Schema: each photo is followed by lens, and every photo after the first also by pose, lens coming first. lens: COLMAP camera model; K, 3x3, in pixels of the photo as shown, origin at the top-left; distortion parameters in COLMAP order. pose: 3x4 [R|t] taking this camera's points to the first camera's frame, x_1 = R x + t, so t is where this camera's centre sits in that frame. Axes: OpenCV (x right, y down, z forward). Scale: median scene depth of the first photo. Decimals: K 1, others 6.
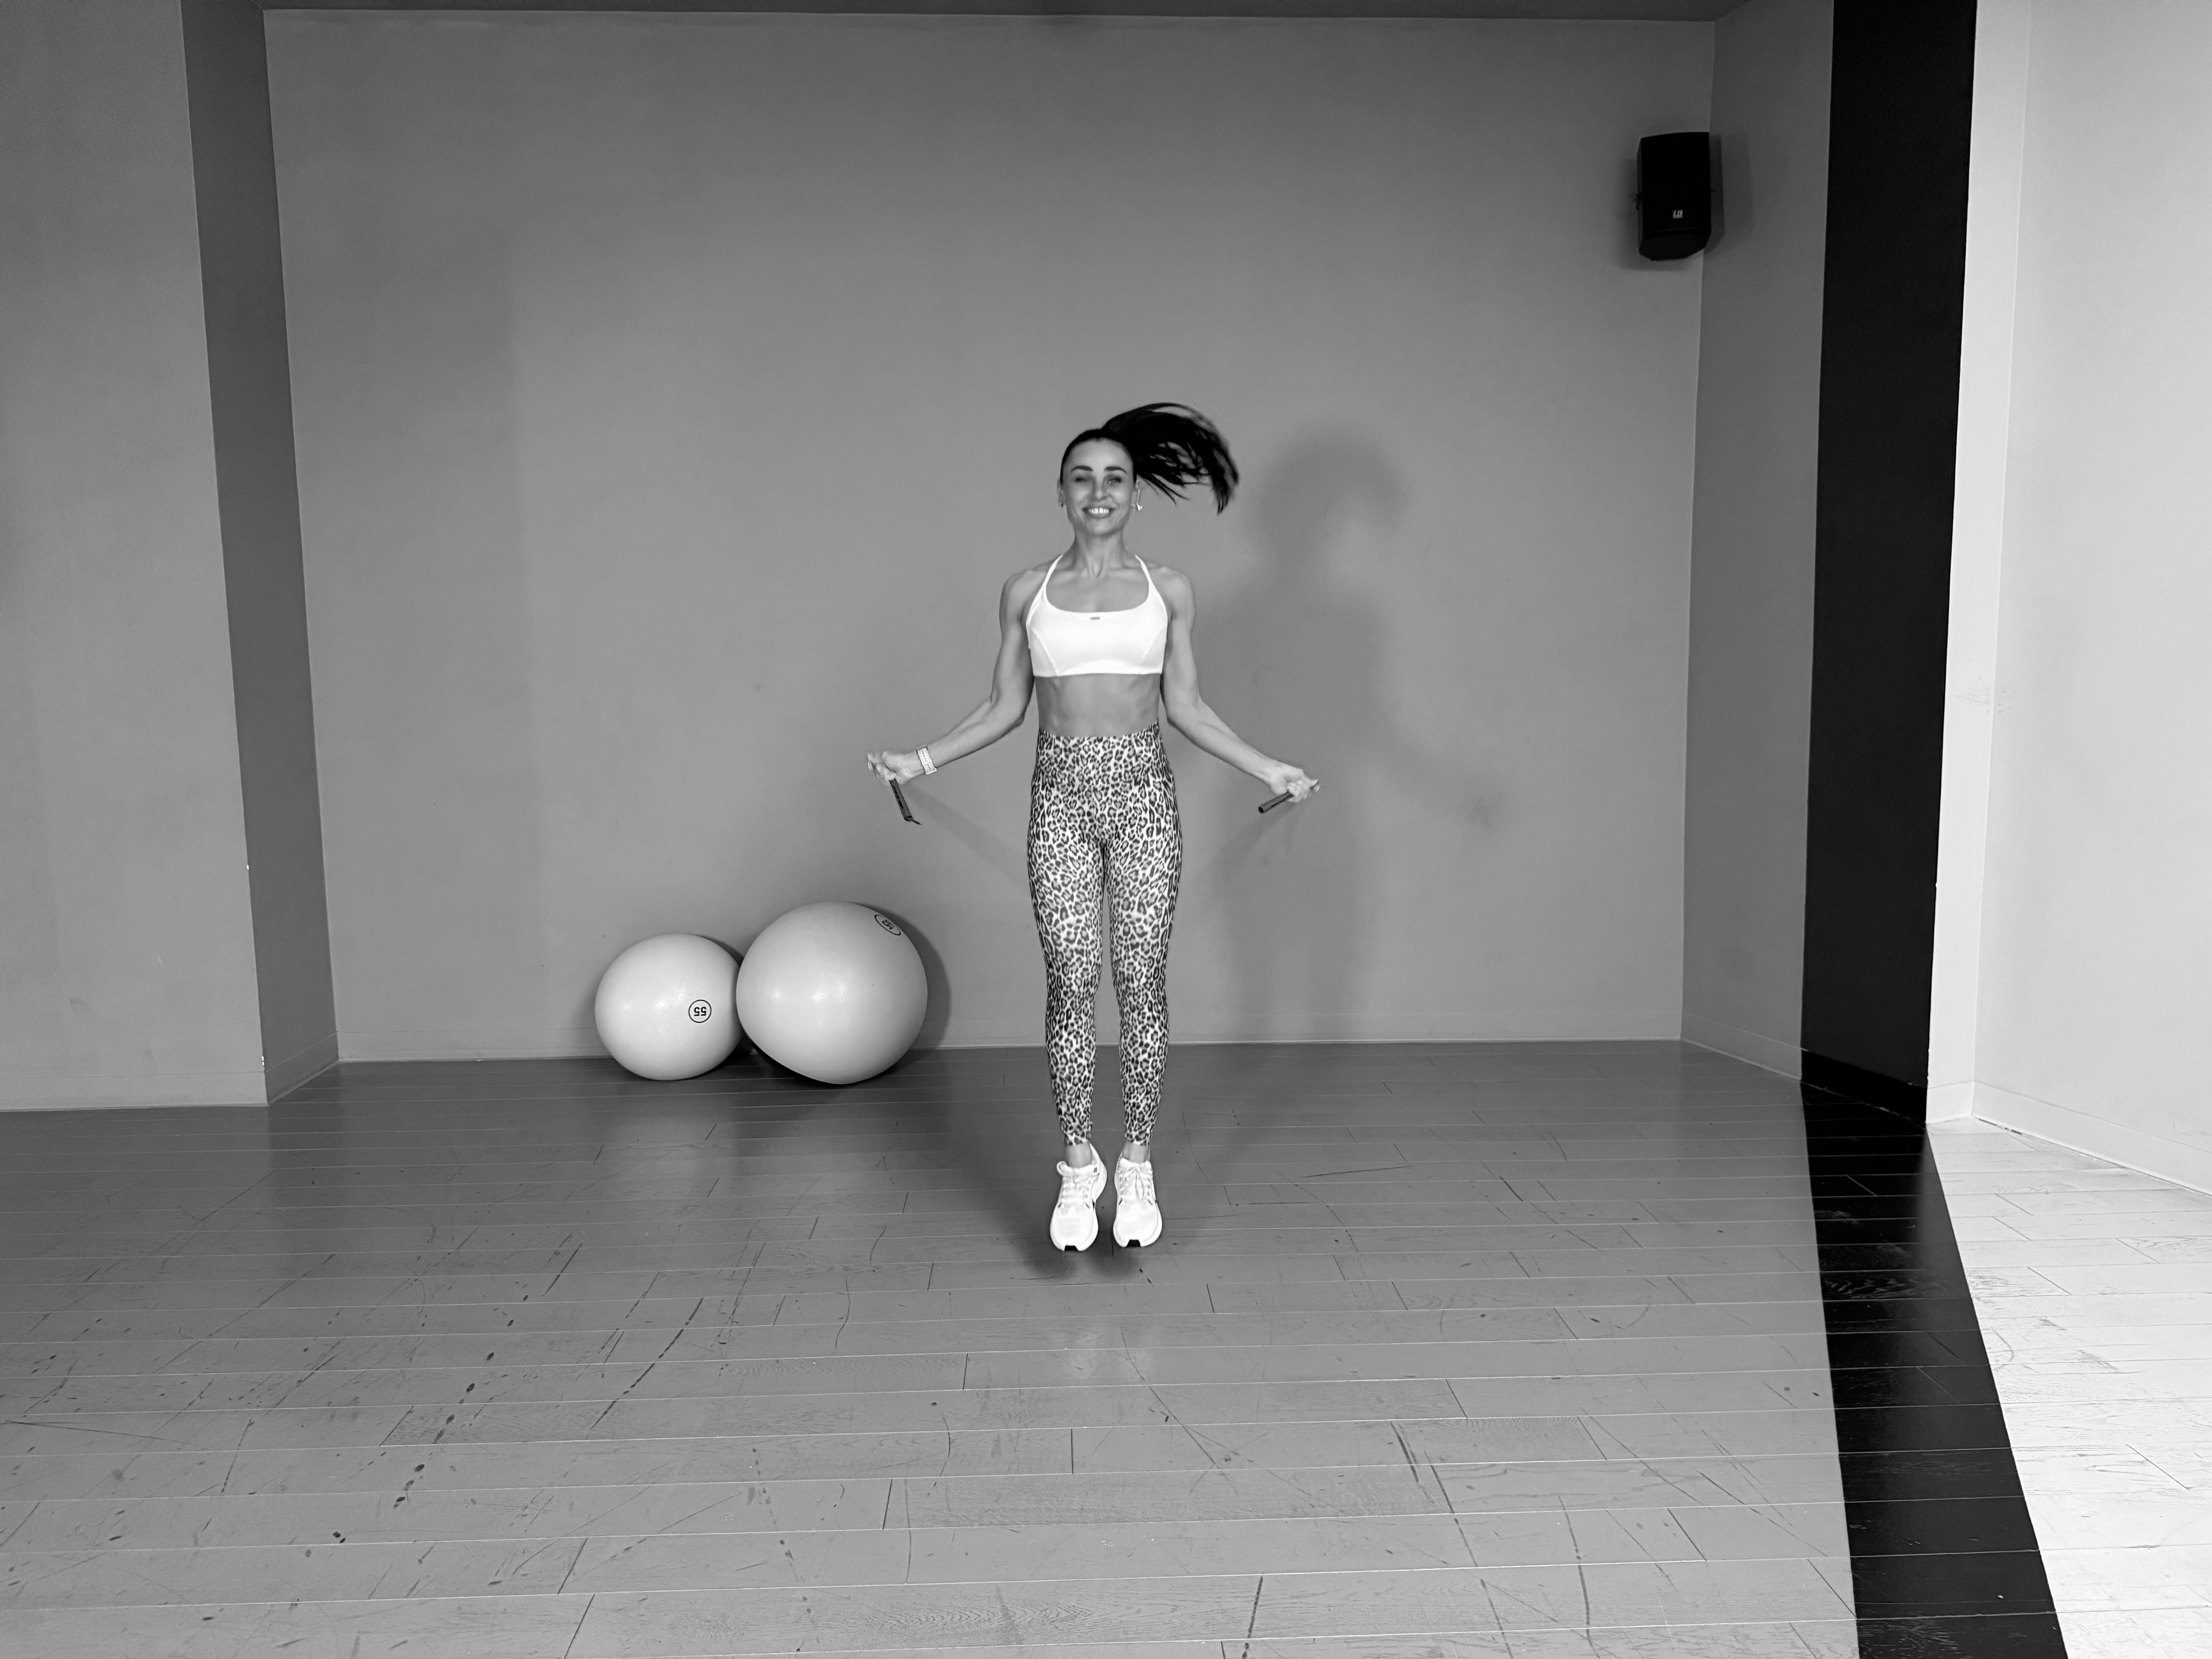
lens RADIAL K [[1548.9, 0, 1117.9], [0, 1548.9, 832.0], [0, 0, 1]] dist [0.009934, -0.016897]
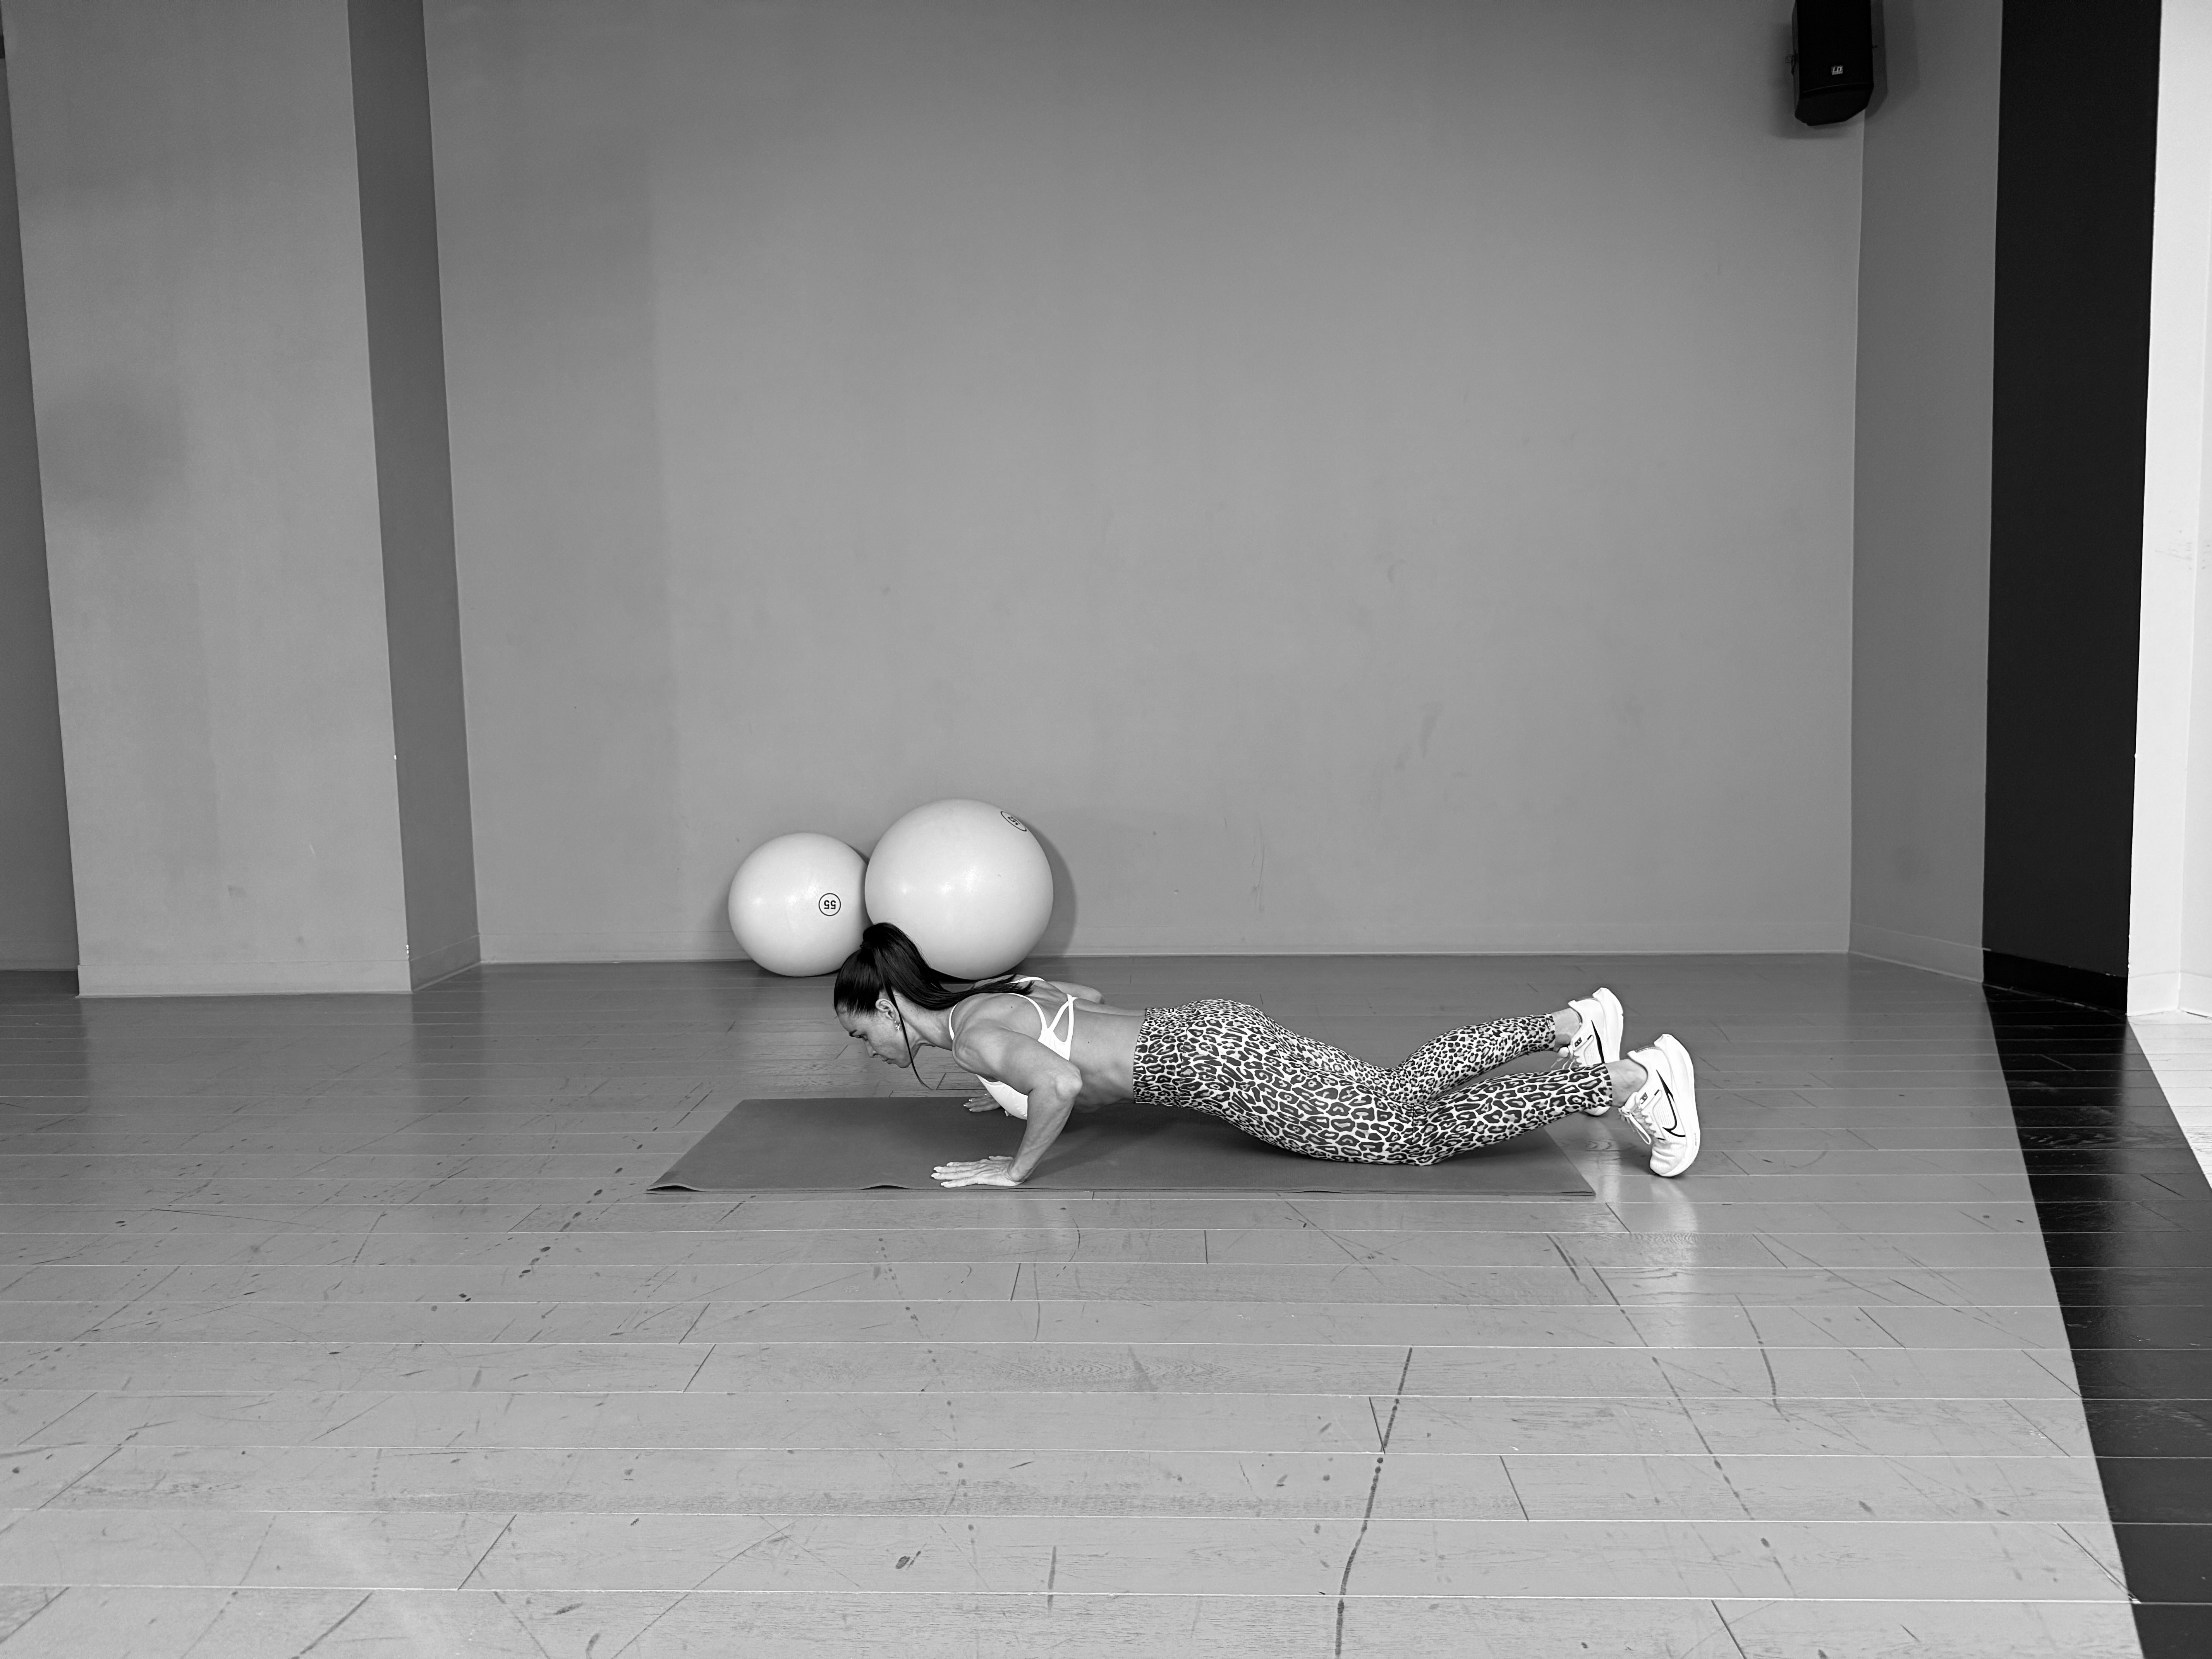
lens RADIAL K [[1548.9, 0, 1110.8], [0, 1548.9, 834.0], [0, 0, 1]] dist [0.009934, -0.016897]
pose [[0.996342, -0.001780, -0.085441, -0.006115], [-0.000179, 0.999737, -0.022920, 0.155791], [0.085459, 0.022851, 0.996080, 0.037211]]
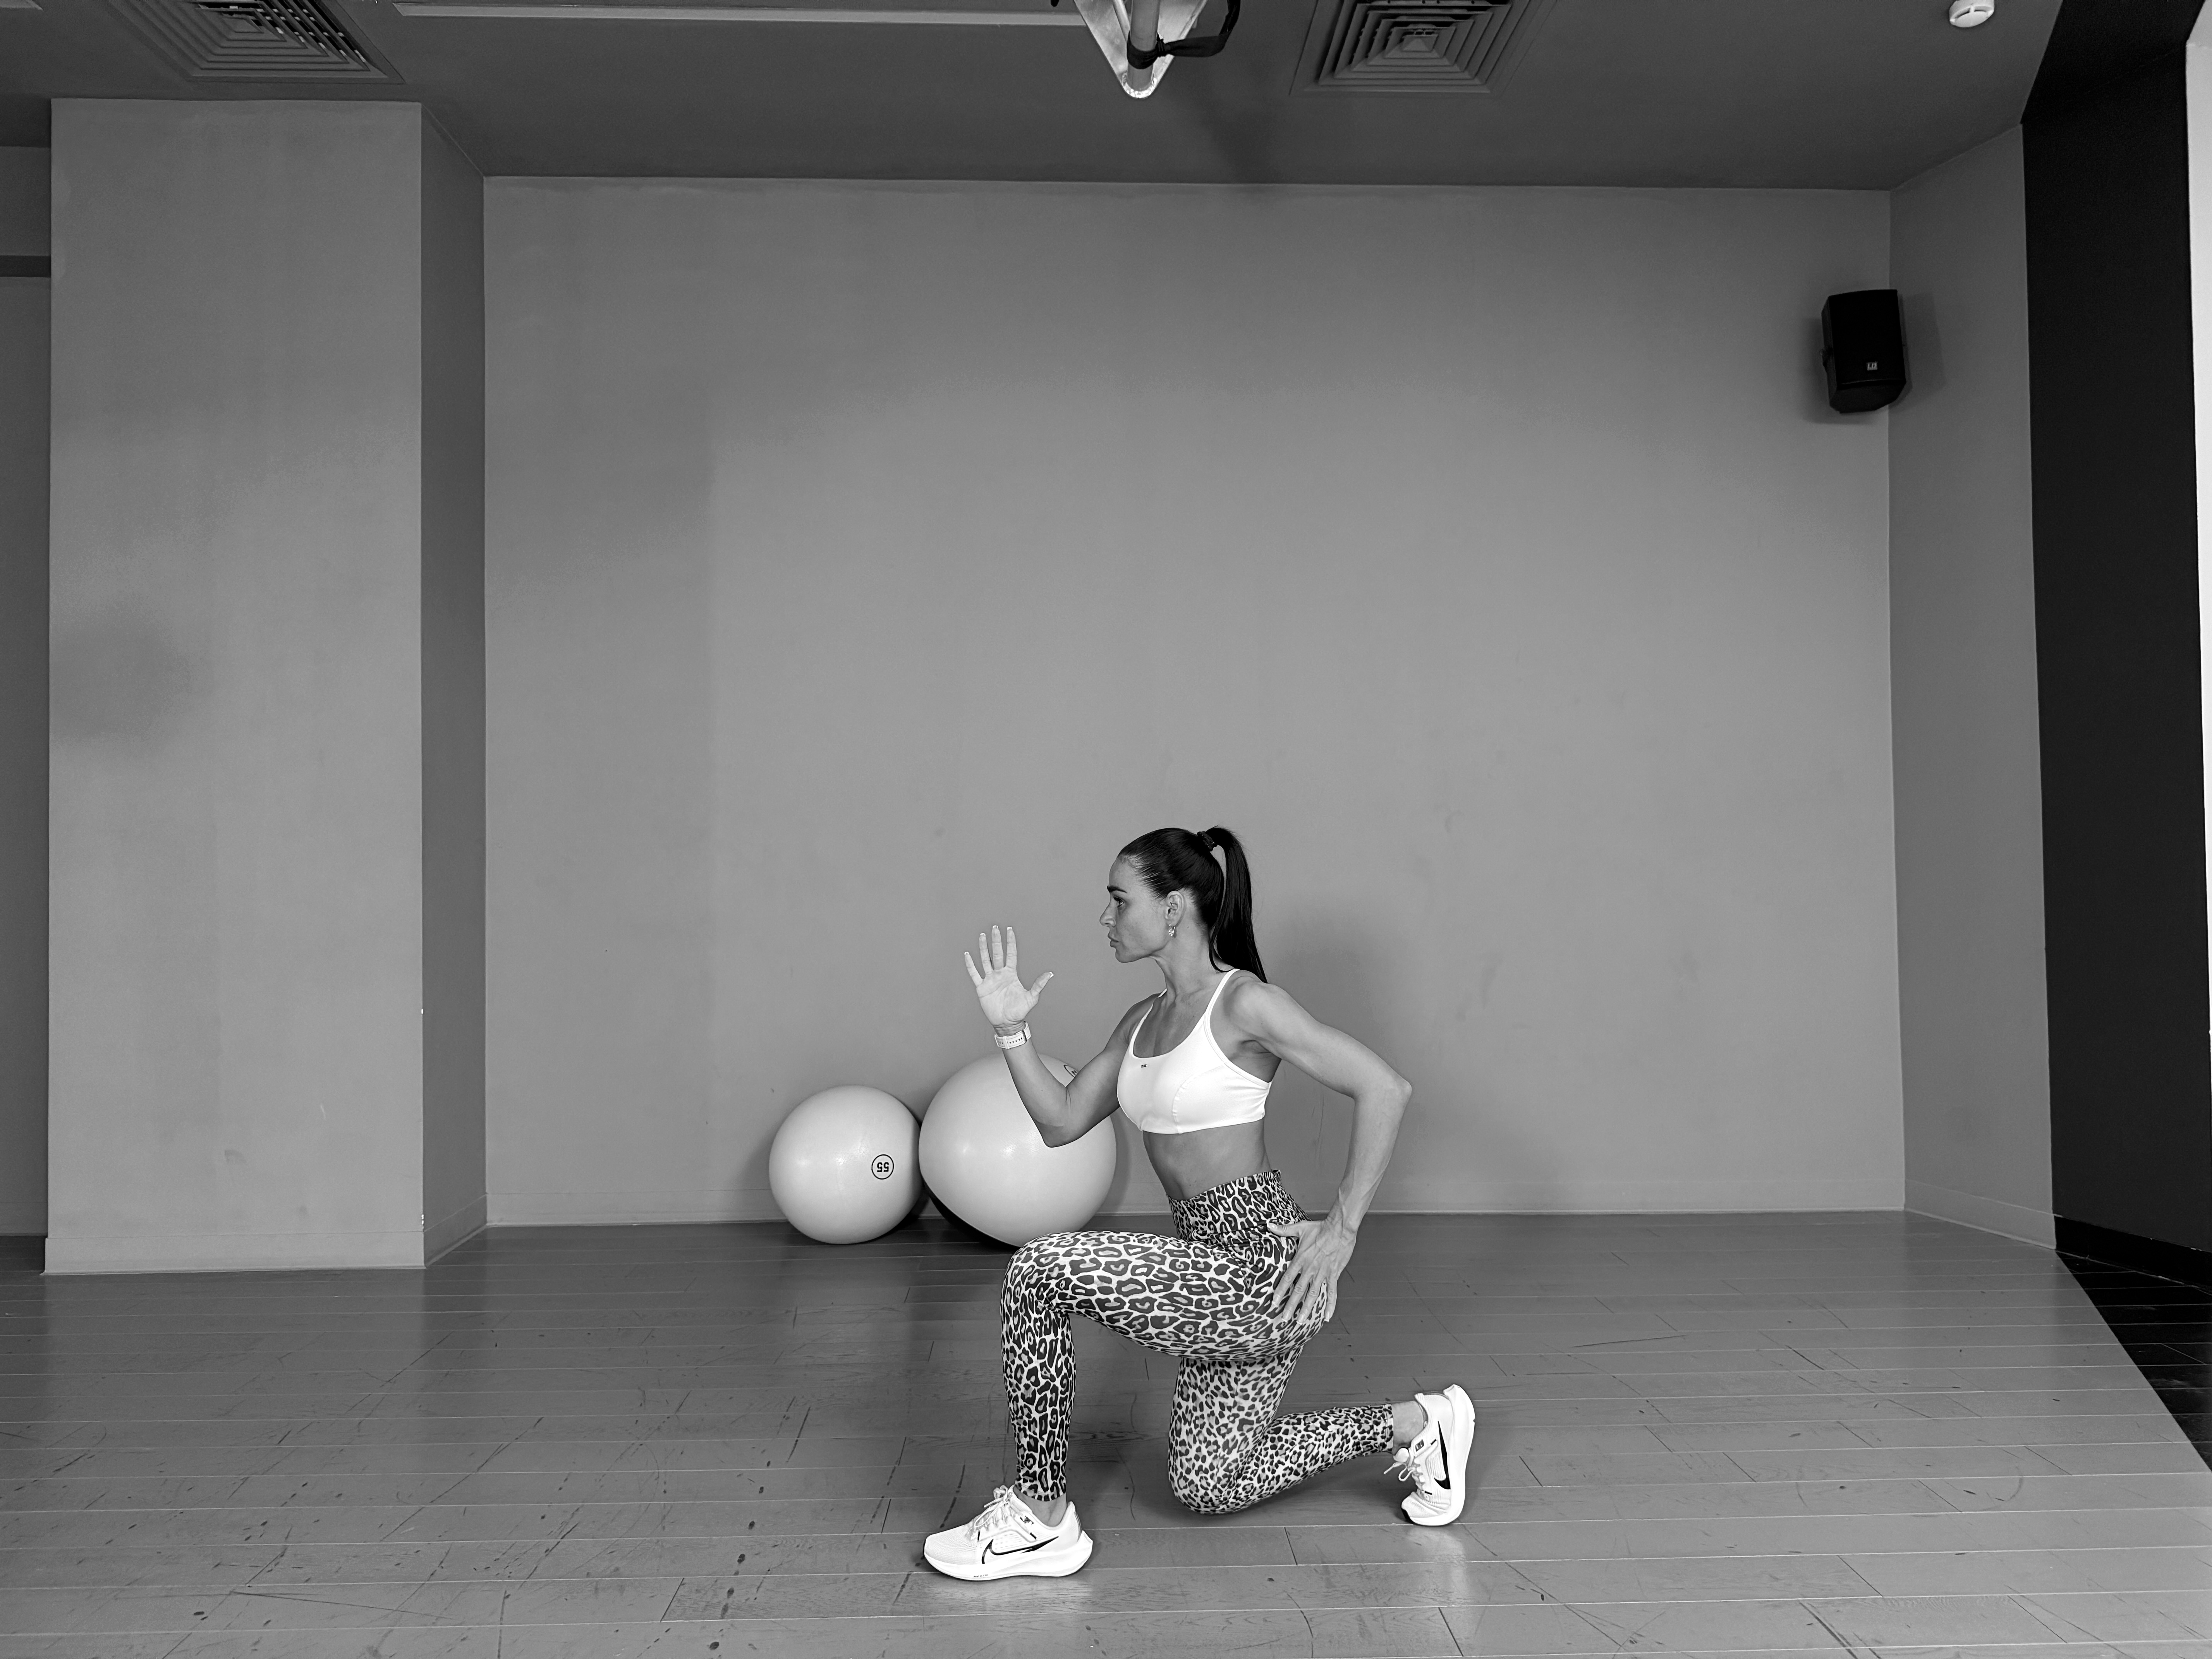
lens RADIAL K [[1548.9, 0, 1120.9], [0, 1548.9, 833.5], [0, 0, 1]] dist [0.009934, -0.016897]
pose [[0.999972, 0.002706, -0.006911, -0.199116], [-0.003607, 0.991001, -0.133807, 0.065334], [0.006486, 0.133828, 0.990983, 0.063497]]
